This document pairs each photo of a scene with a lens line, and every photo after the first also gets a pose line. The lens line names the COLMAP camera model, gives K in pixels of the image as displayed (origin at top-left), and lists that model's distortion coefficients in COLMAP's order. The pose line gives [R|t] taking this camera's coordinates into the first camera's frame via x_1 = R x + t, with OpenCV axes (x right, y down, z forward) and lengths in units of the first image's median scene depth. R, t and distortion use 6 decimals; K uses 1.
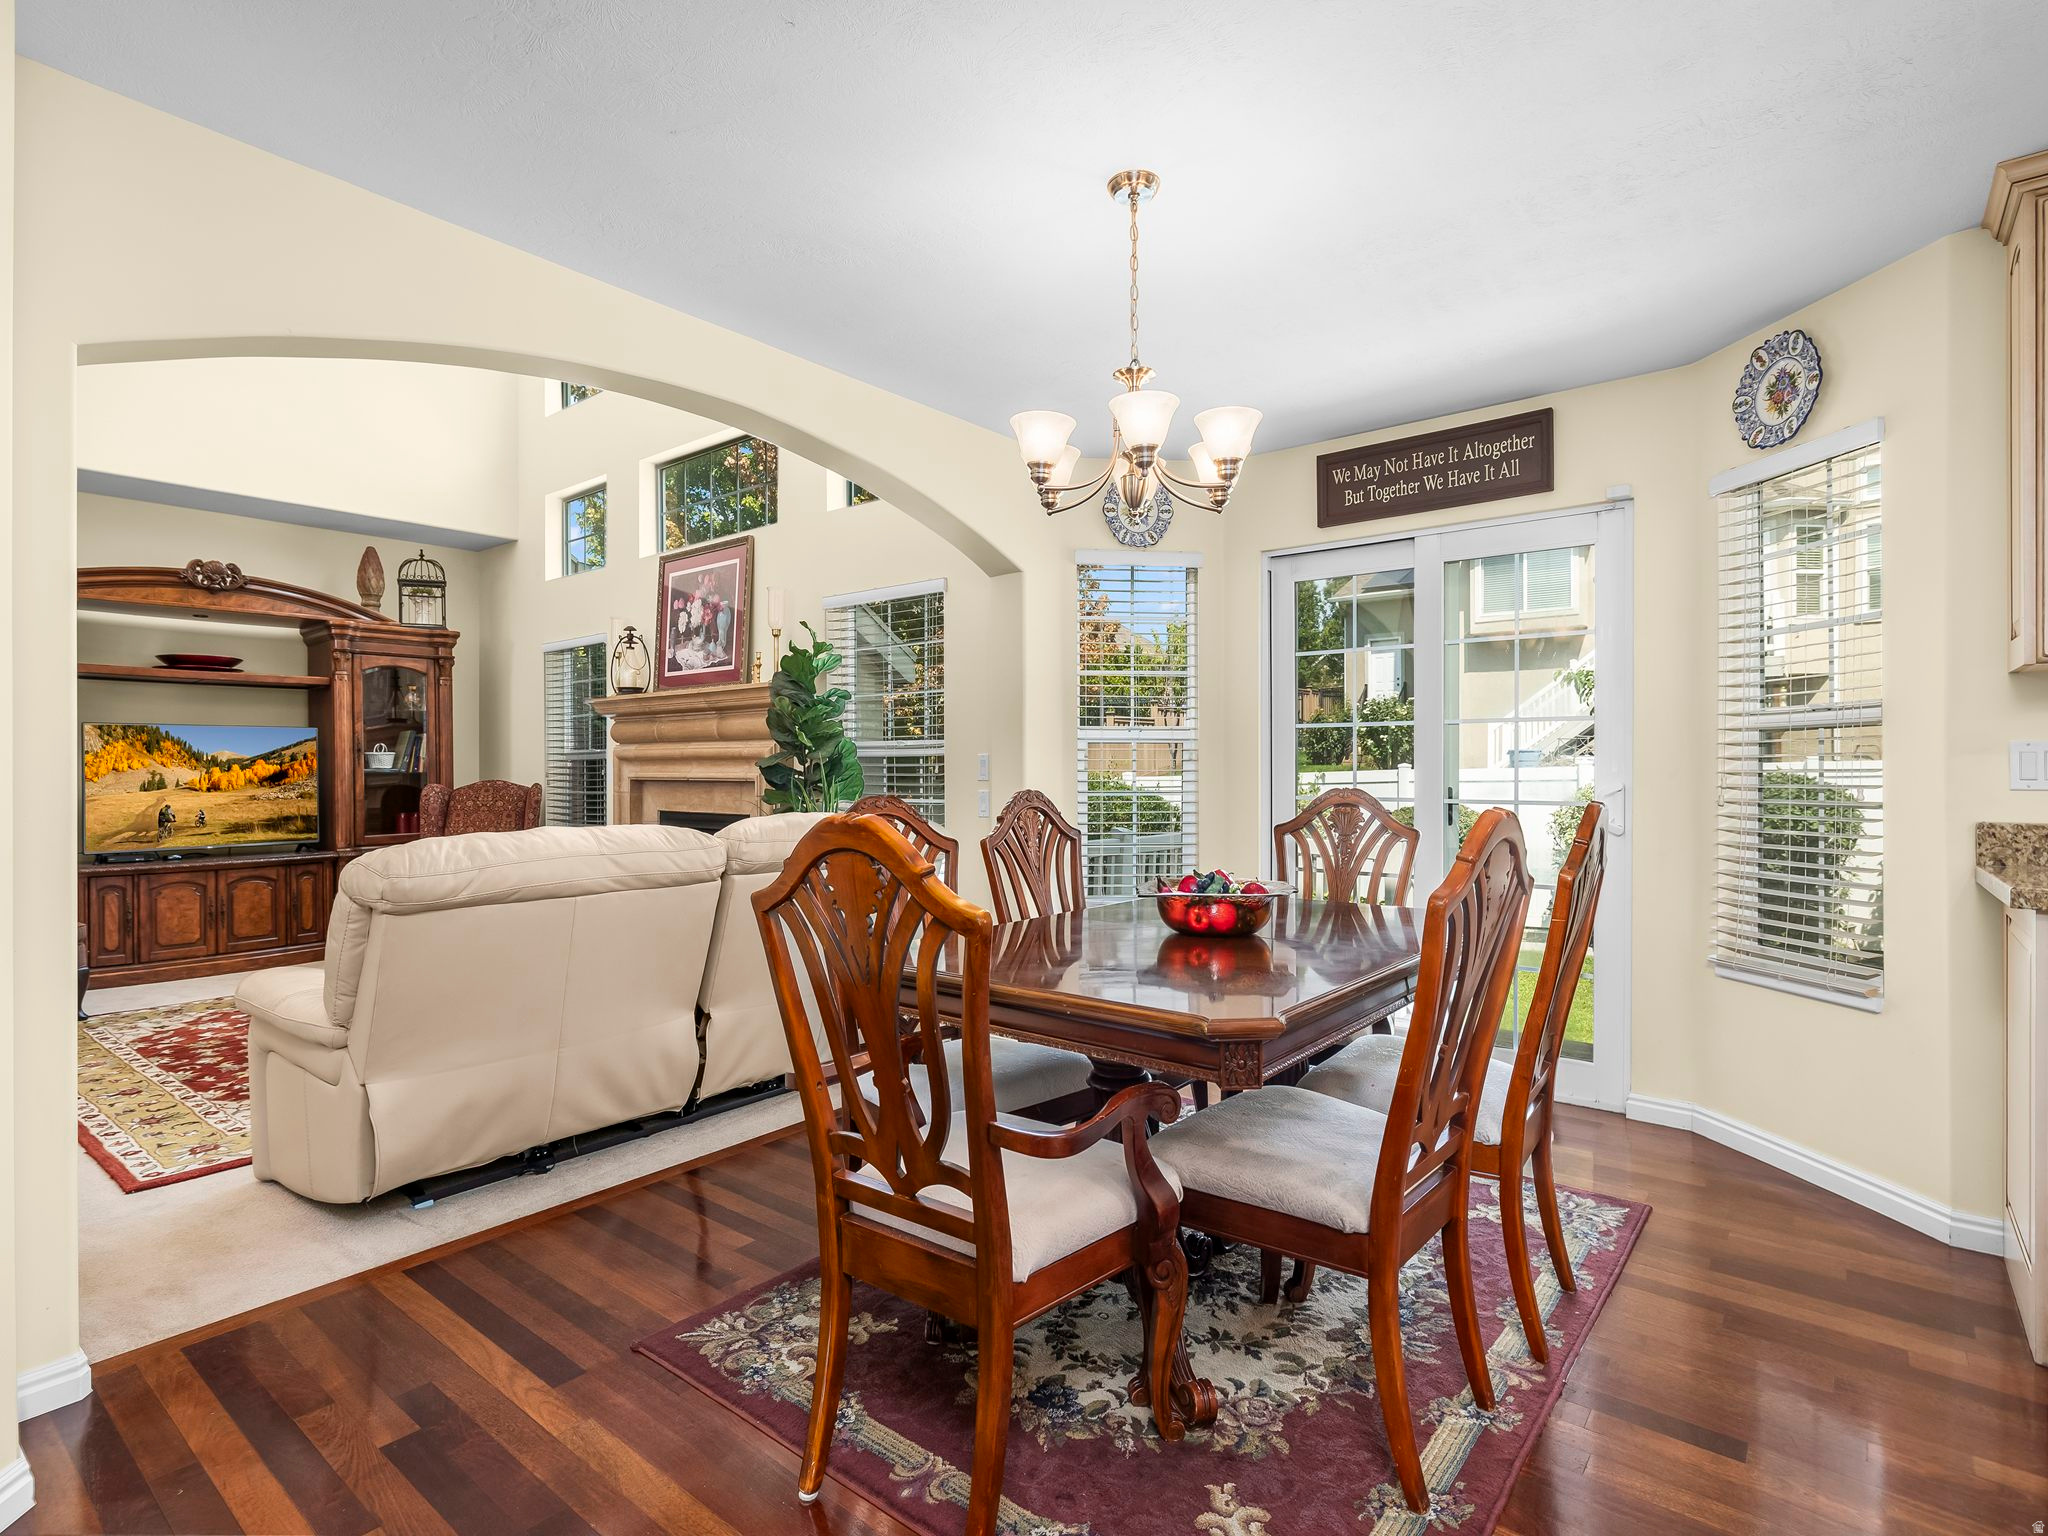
lens RADIAL K [[1032.4, 0, 1024.0], [0, 1032.4, 768.0], [0, 0, 1]] dist [-0.003407, -0.000432]
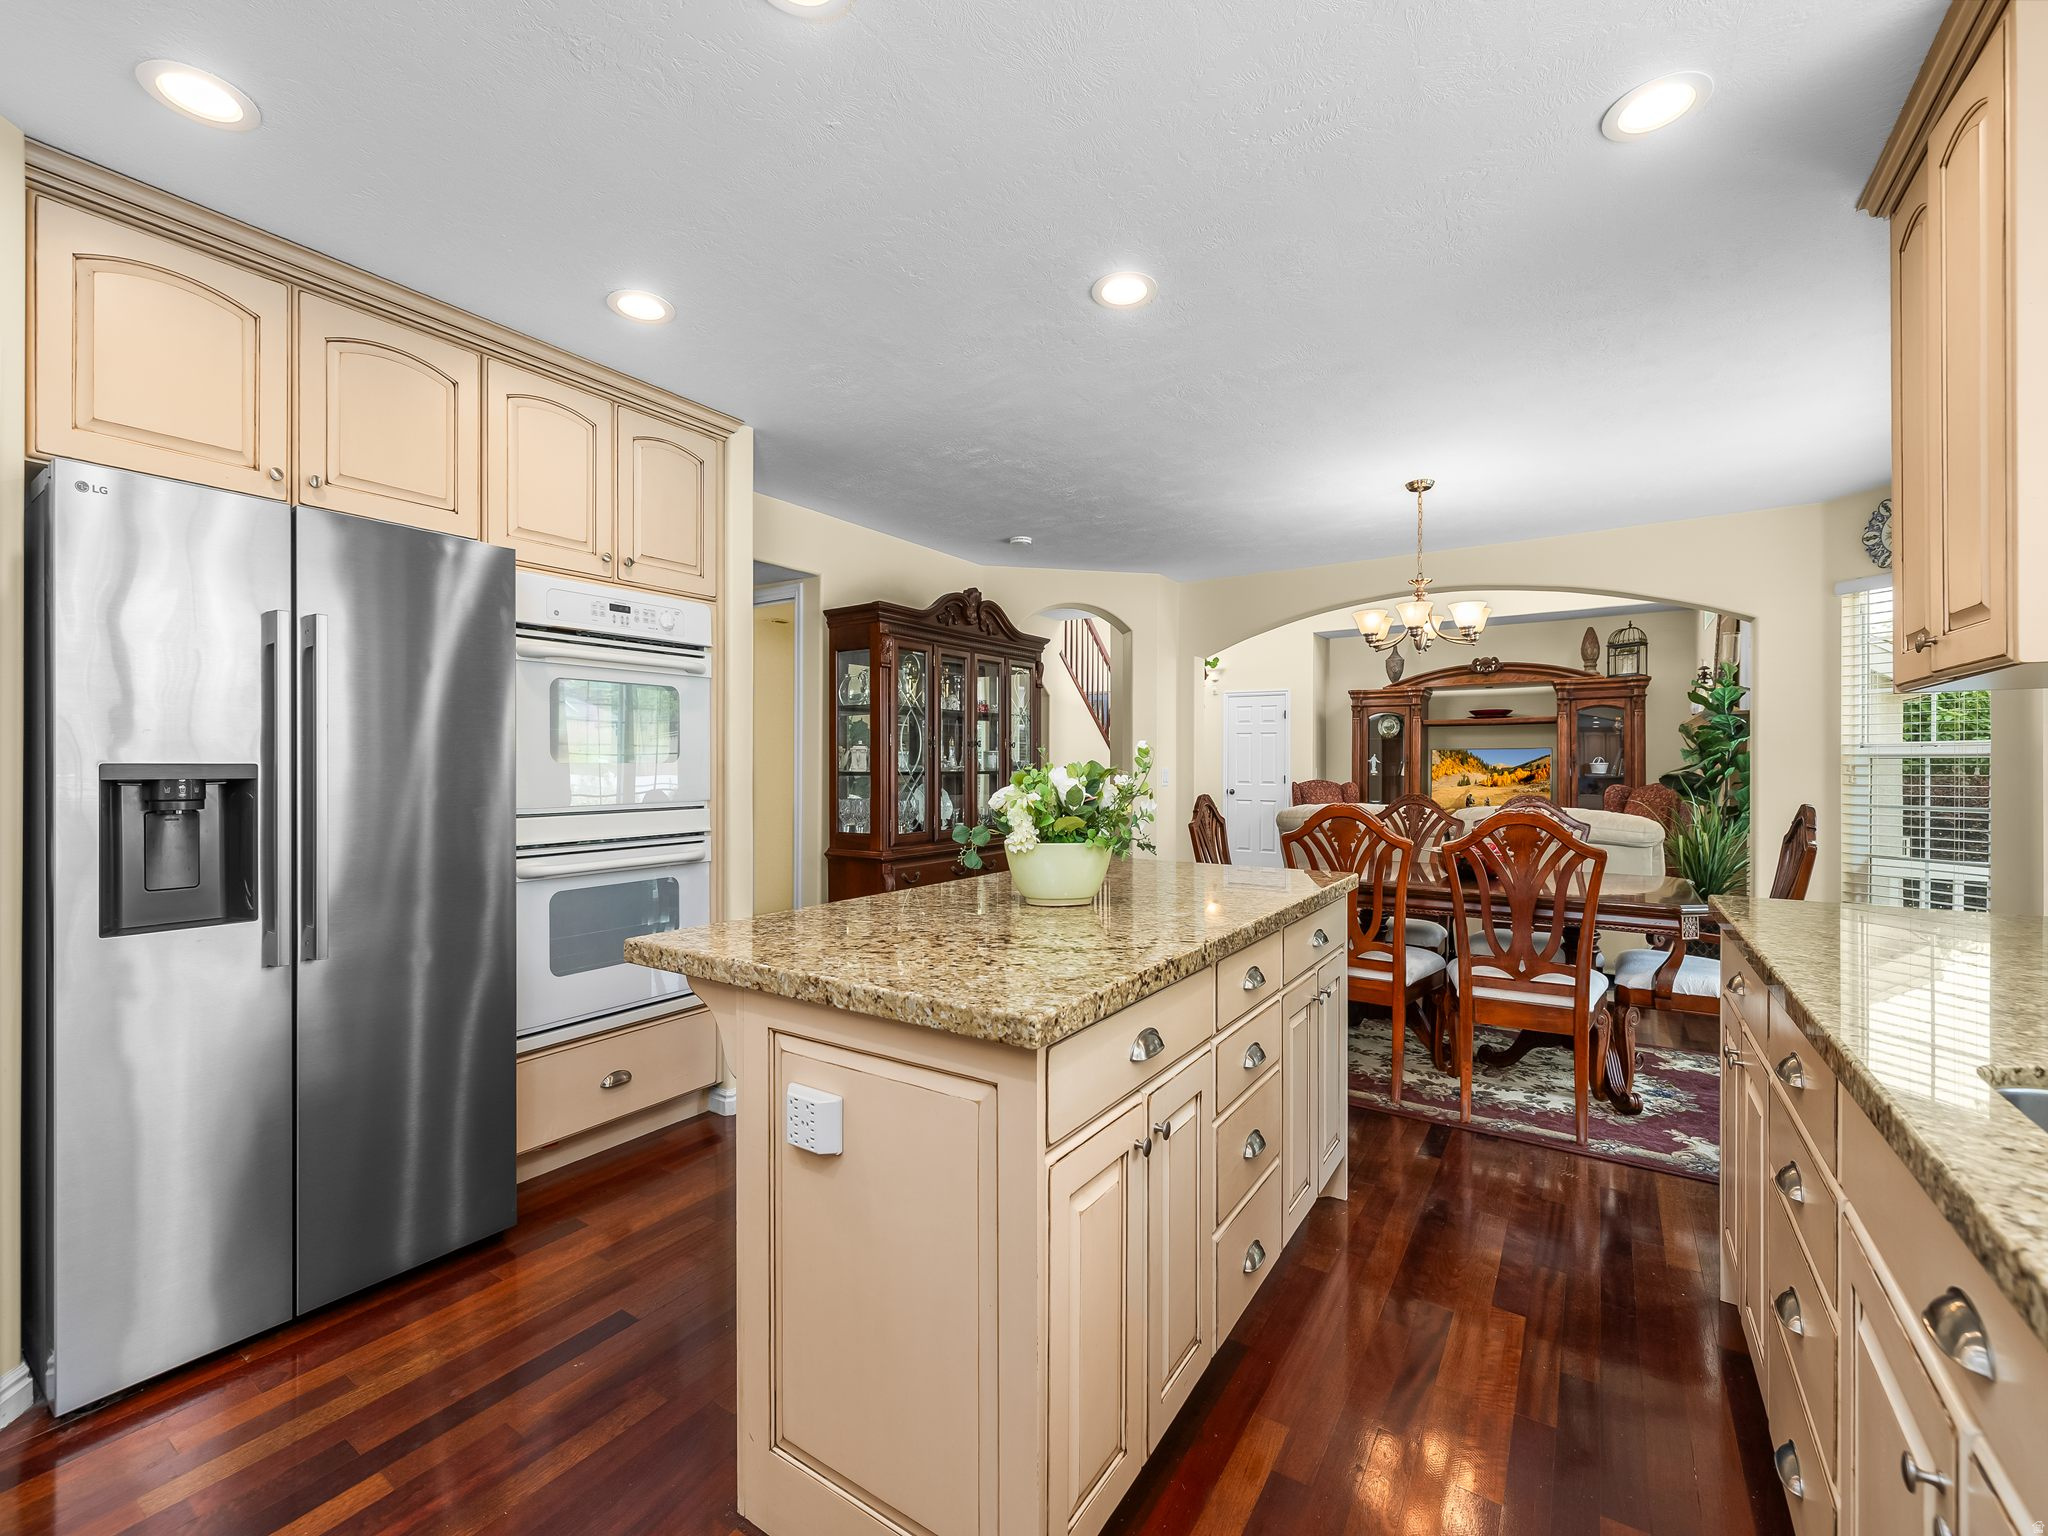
lens RADIAL K [[871.5, 0, 999.4], [0, 871.5, 770.5], [0, 0, 1]] dist [-0.000303, 0.000624]
pose [[0.093679, 0.002851, -0.995598, 0.611827], [0.003524, 0.999989, 0.003196, -0.012289], [0.995596, -0.003808, 0.093668, 0.018829]]
